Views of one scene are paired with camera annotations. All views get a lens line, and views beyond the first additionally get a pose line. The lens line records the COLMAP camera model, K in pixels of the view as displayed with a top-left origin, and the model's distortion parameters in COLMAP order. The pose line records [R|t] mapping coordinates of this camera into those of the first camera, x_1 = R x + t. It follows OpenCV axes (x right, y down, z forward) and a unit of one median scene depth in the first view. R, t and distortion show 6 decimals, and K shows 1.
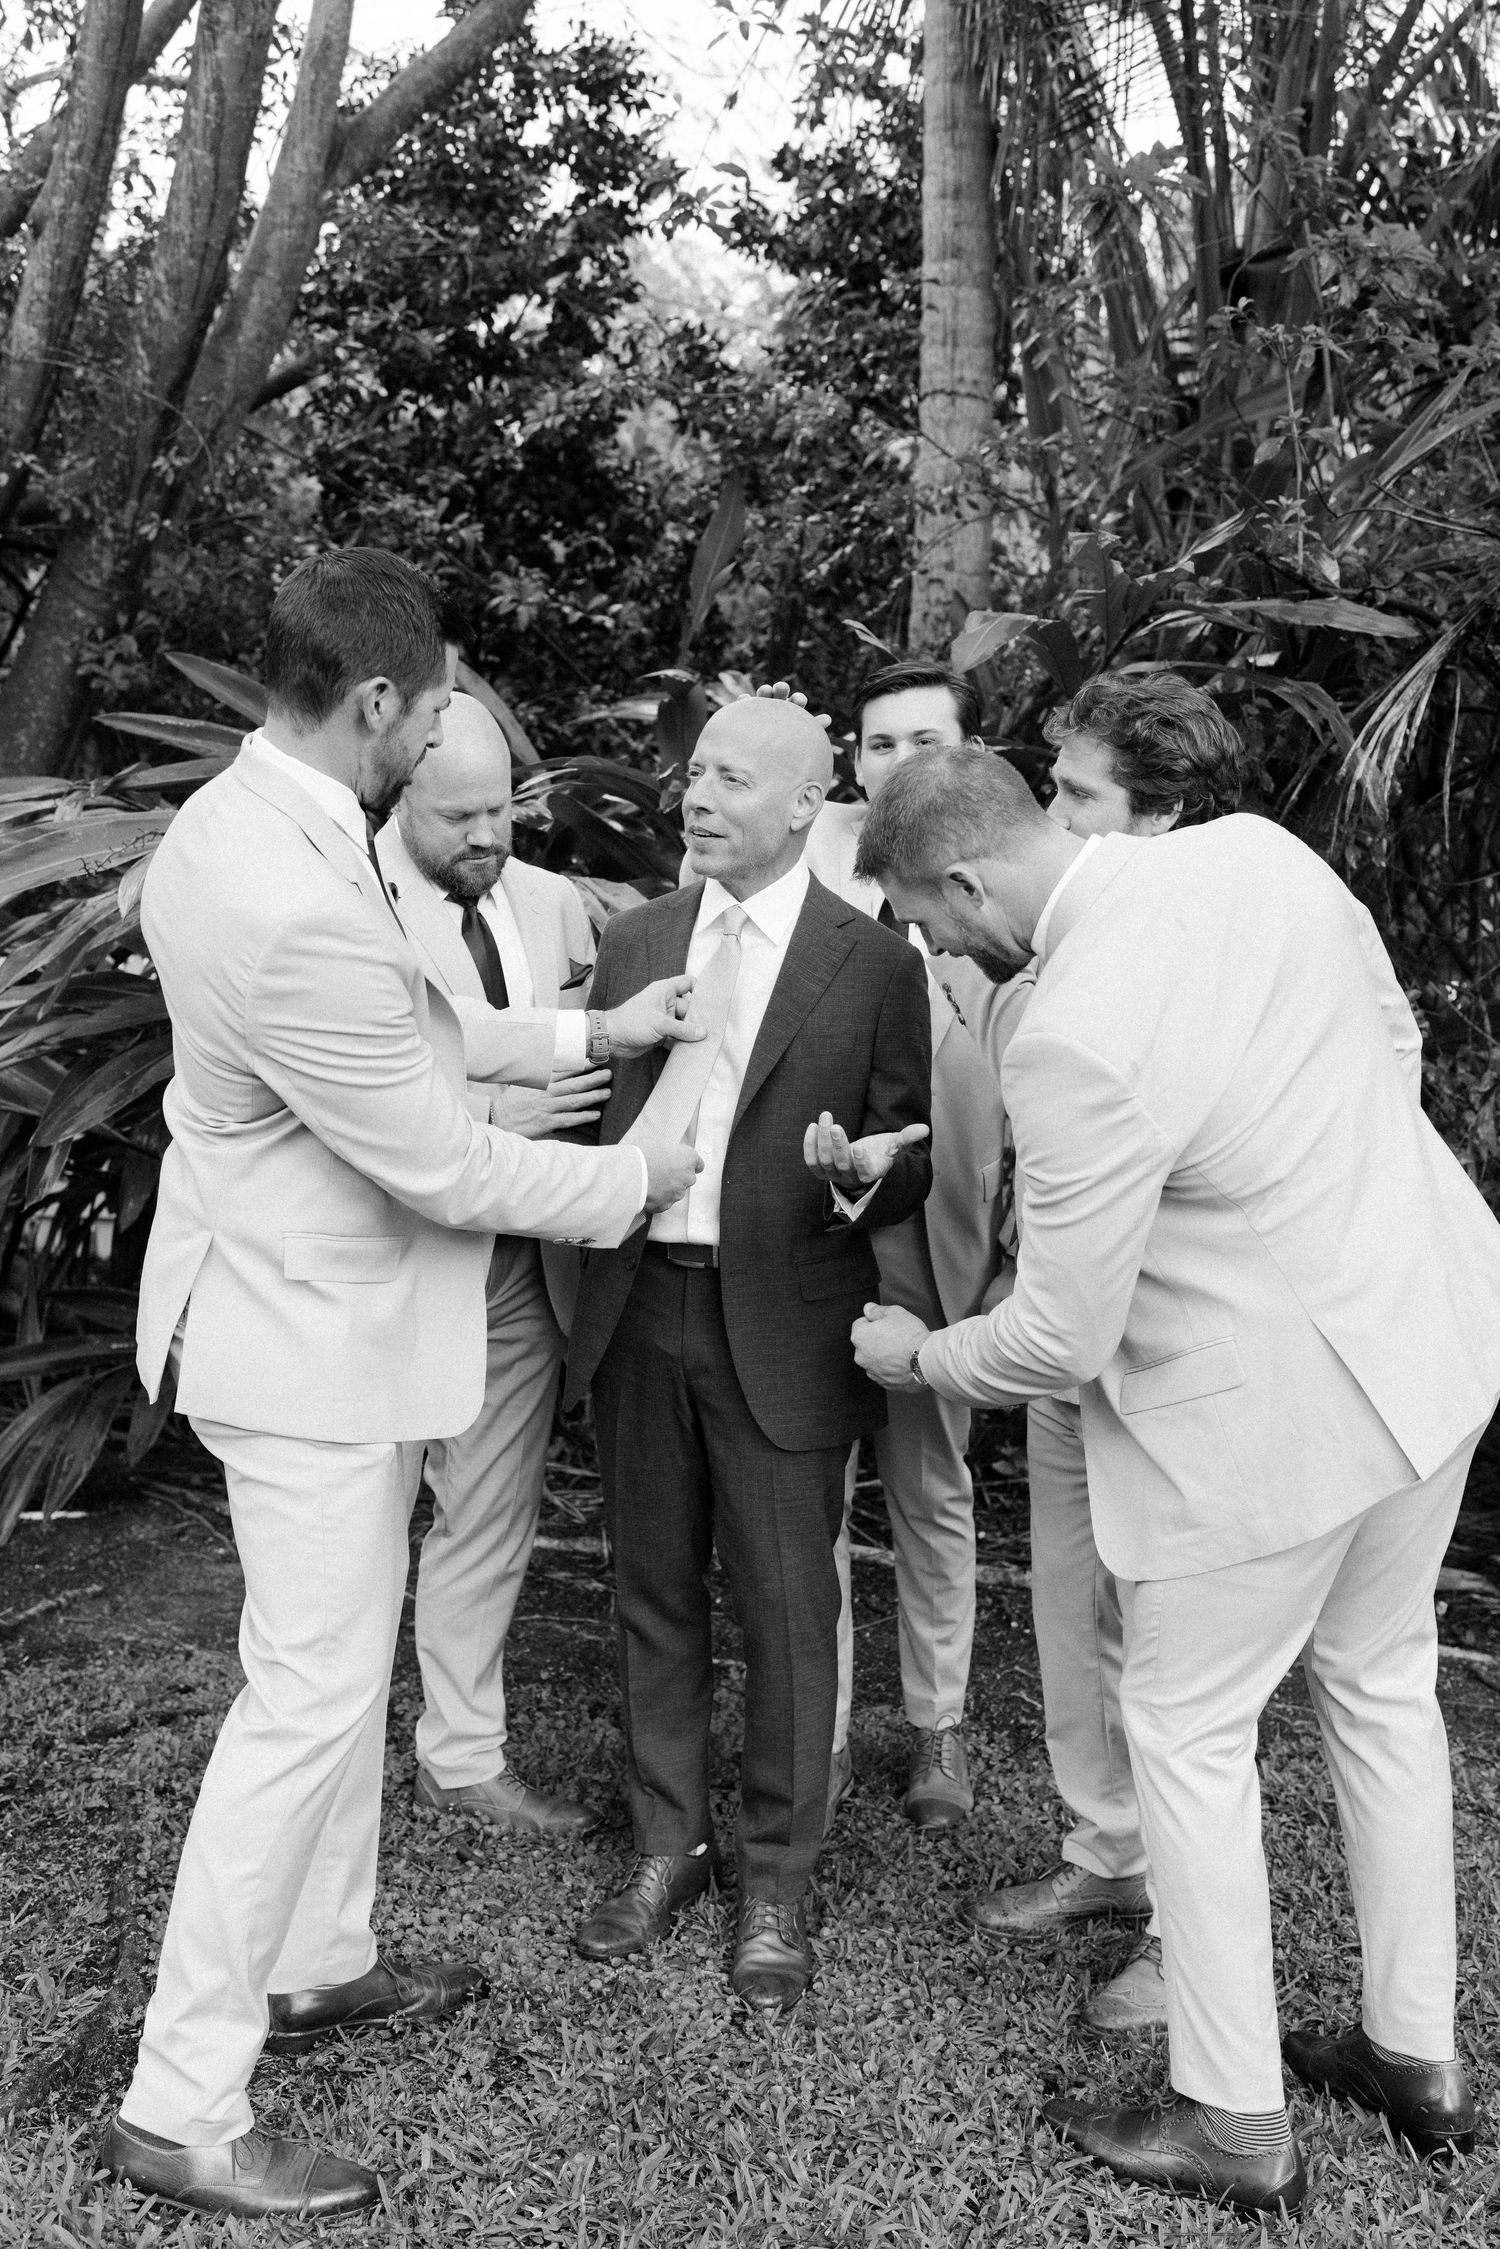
lens RADIAL K [[2486.5, 0, 750.0], [0, 2486.5, 1124.5], [0, 0, 1]] dist [0.010341, 0.004072]
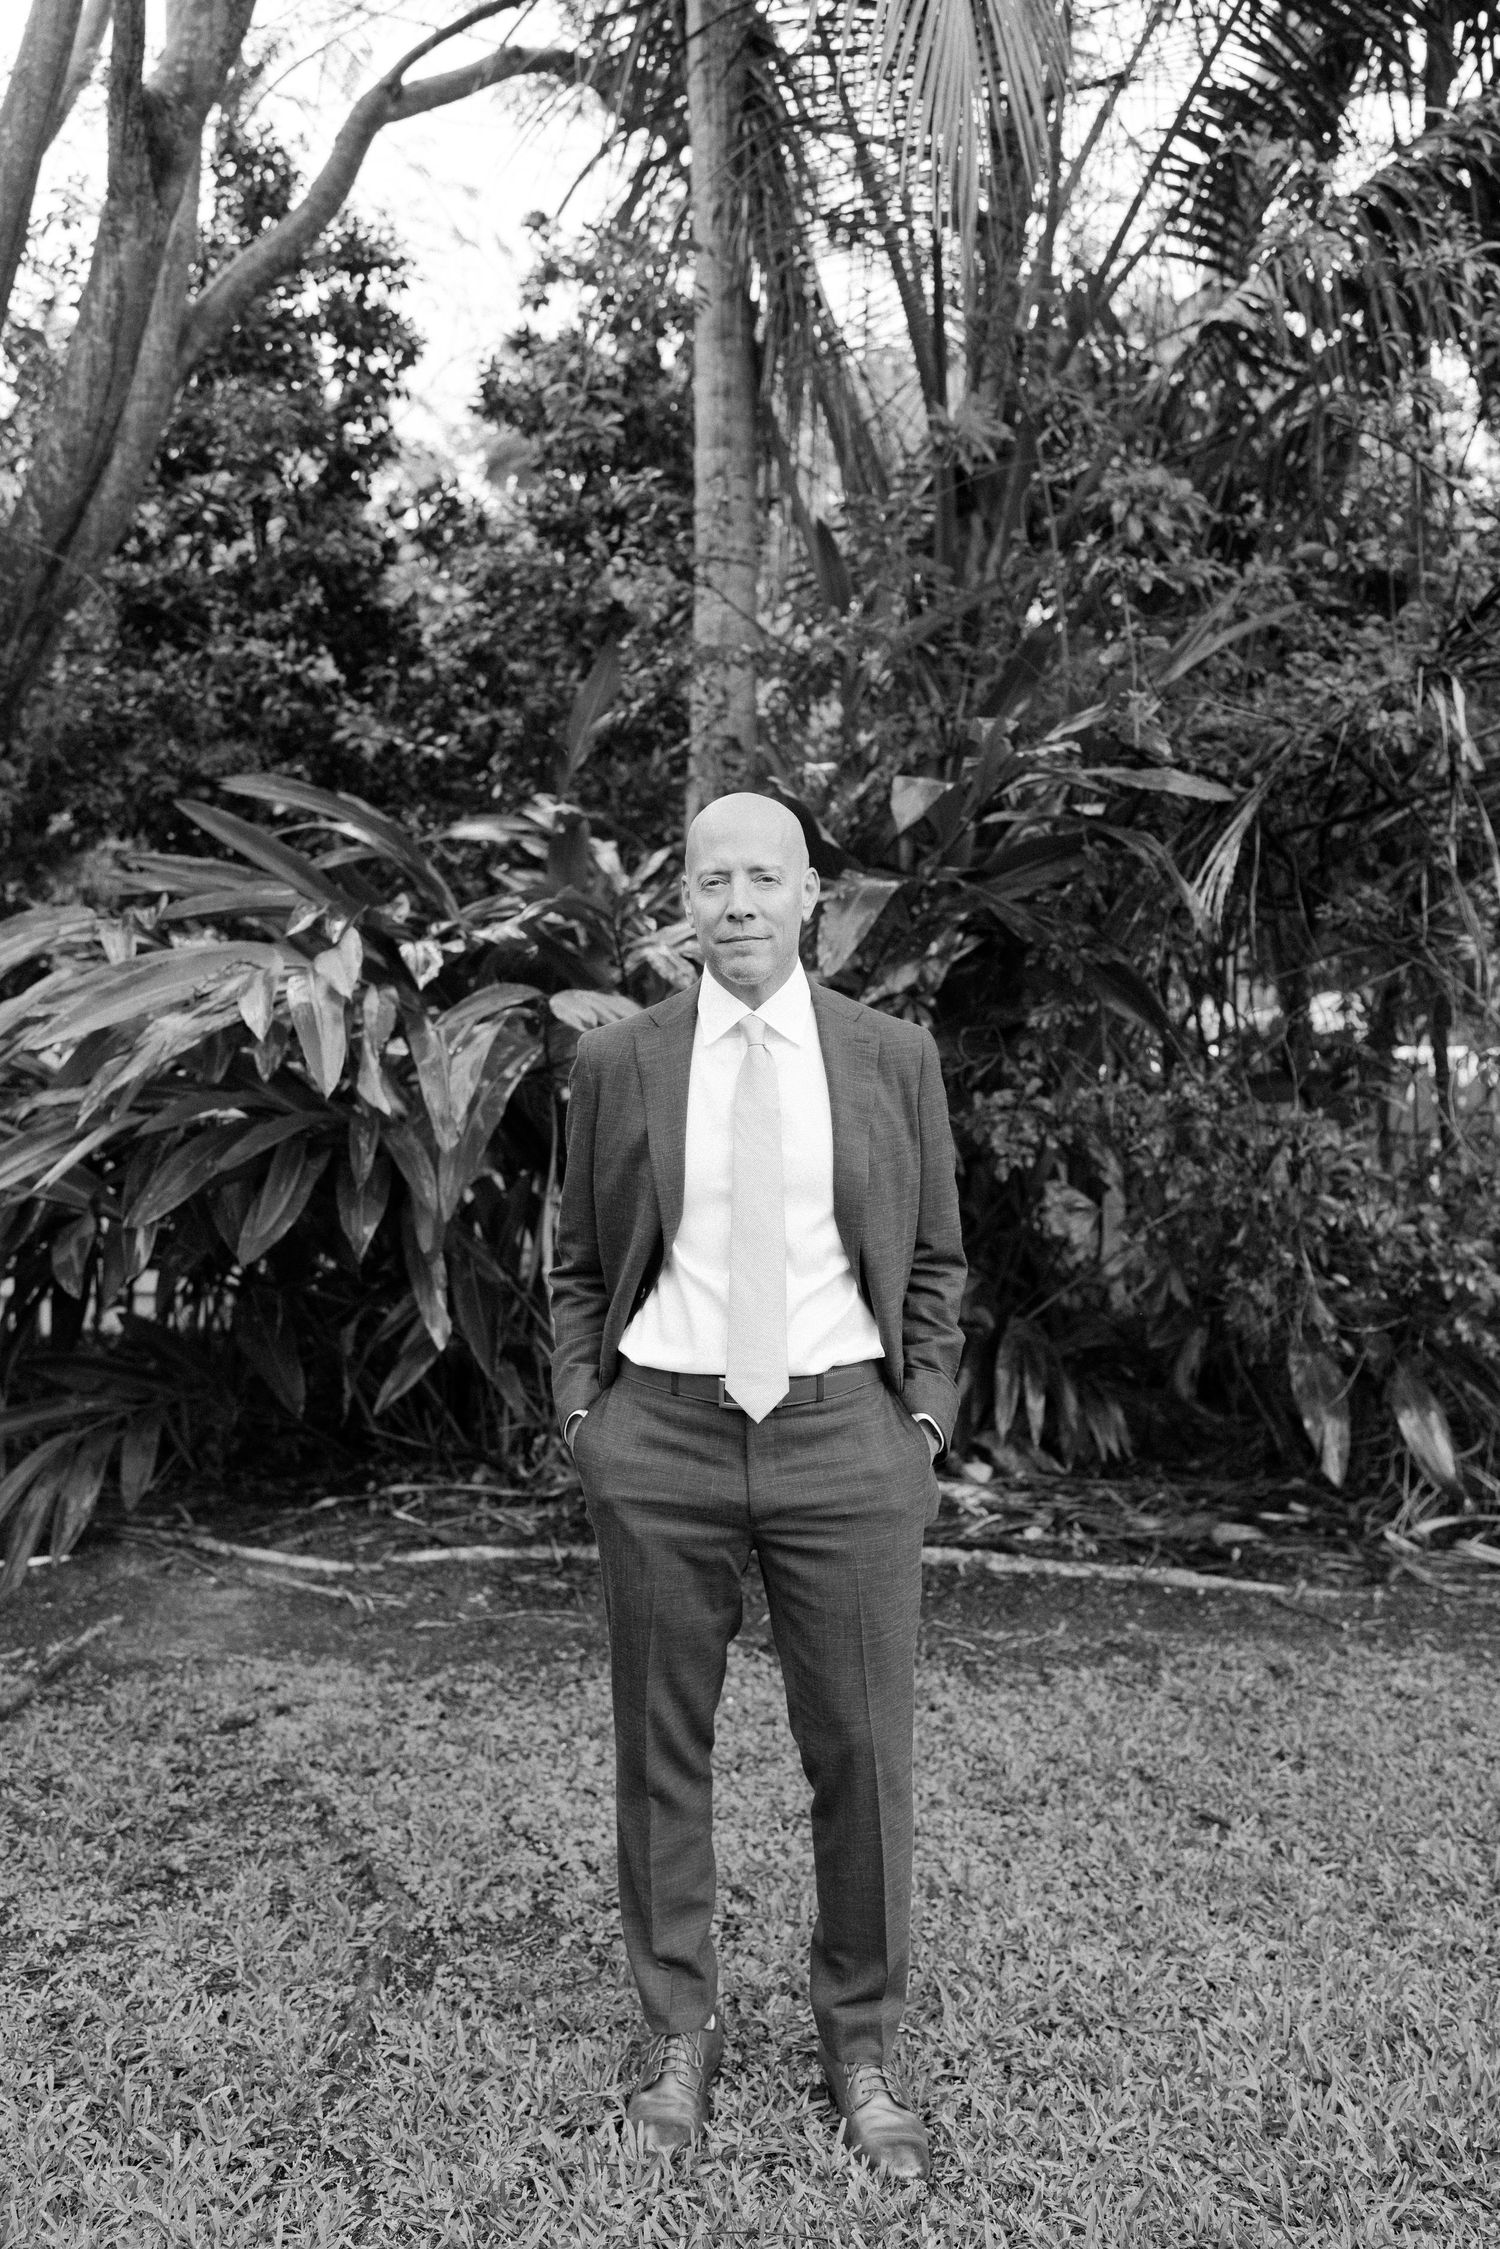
lens RADIAL K [[2486.5, 0, 750.0], [0, 2486.5, 1124.5], [0, 0, 1]] dist [0.010341, 0.004072]
pose [[0.970021, -0.025690, 0.241661, -0.173120], [0.031386, 0.999312, -0.019748, -0.004403], [-0.240988, 0.026741, 0.970160, -0.117490]]
